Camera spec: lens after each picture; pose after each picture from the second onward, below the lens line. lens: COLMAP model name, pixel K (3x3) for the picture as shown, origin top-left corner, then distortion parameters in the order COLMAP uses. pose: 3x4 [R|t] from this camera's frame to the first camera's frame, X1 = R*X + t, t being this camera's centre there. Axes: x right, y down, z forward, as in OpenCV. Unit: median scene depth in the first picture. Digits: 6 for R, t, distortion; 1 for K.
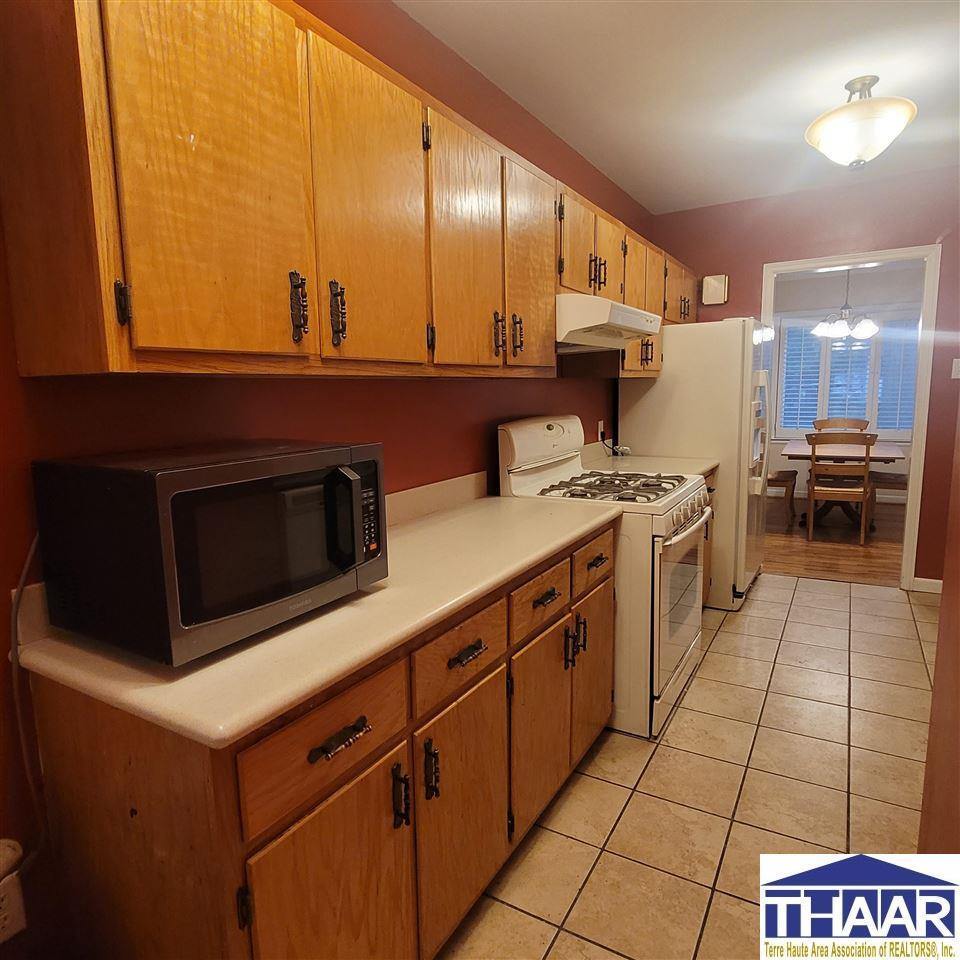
lens RADIAL K [[625.5, 0, 477.1], [0, 625.5, 477.4], [0, 0, 1]] dist [-0.003356, -0.000609]
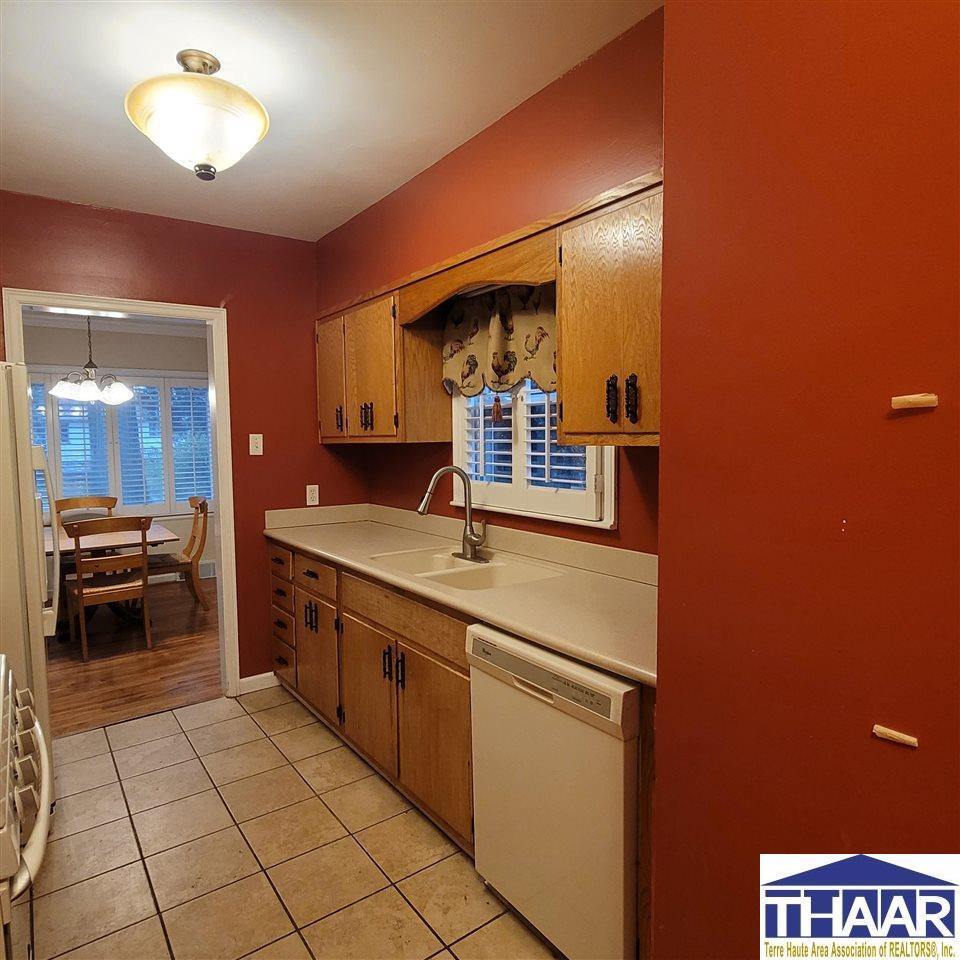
lens RADIAL K [[625.5, 0, 477.1], [0, 625.5, 477.4], [0, 0, 1]] dist [-0.003356, -0.000609]
pose [[0.390894, -0.041928, 0.919480, 0.033455], [0.134402, 0.990855, -0.011955, -0.062633], [-0.910570, 0.128253, 0.392955, 0.302452]]
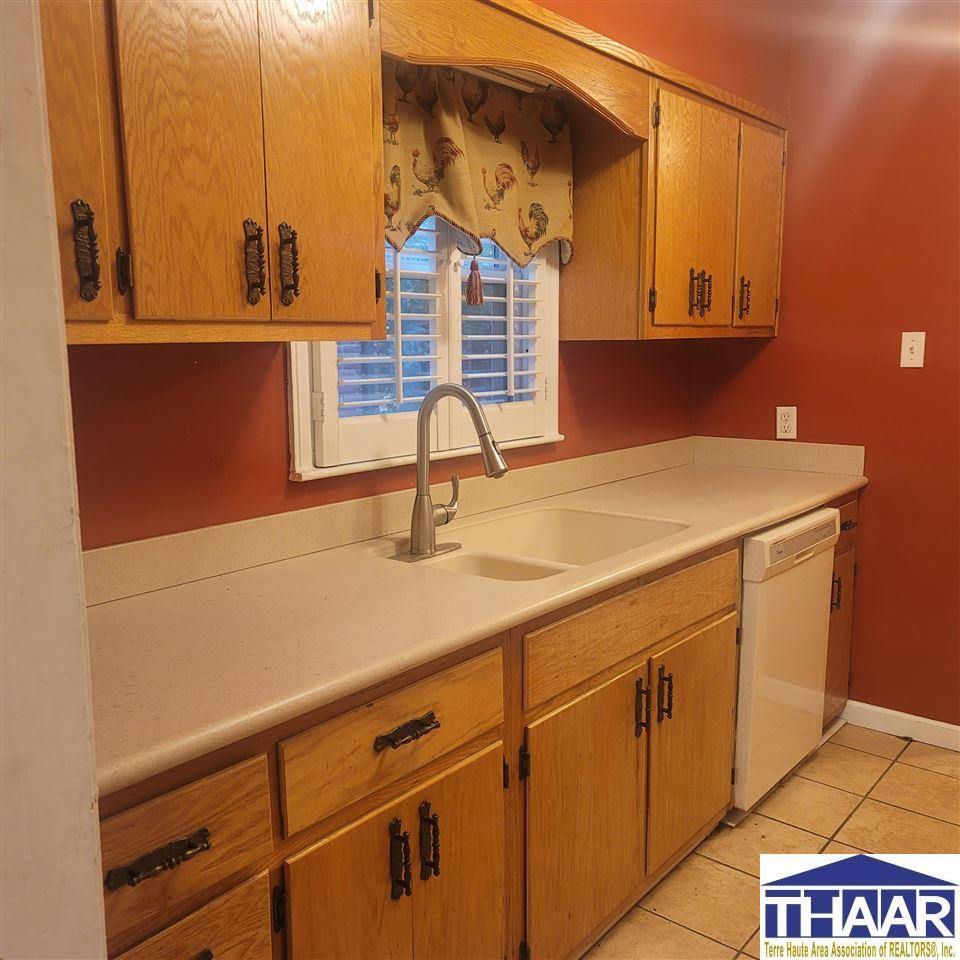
lens RADIAL K [[951.2, 0, 472.7], [0, 951.2, 479.6], [0, 0, 1]] dist [0.058260, 0.007615]
pose [[-0.989806, 0.003349, 0.142381, 1.060589], [0.045108, 0.955628, 0.291103, -0.319058], [-0.135088, 0.294558, -0.946037, 1.917879]]
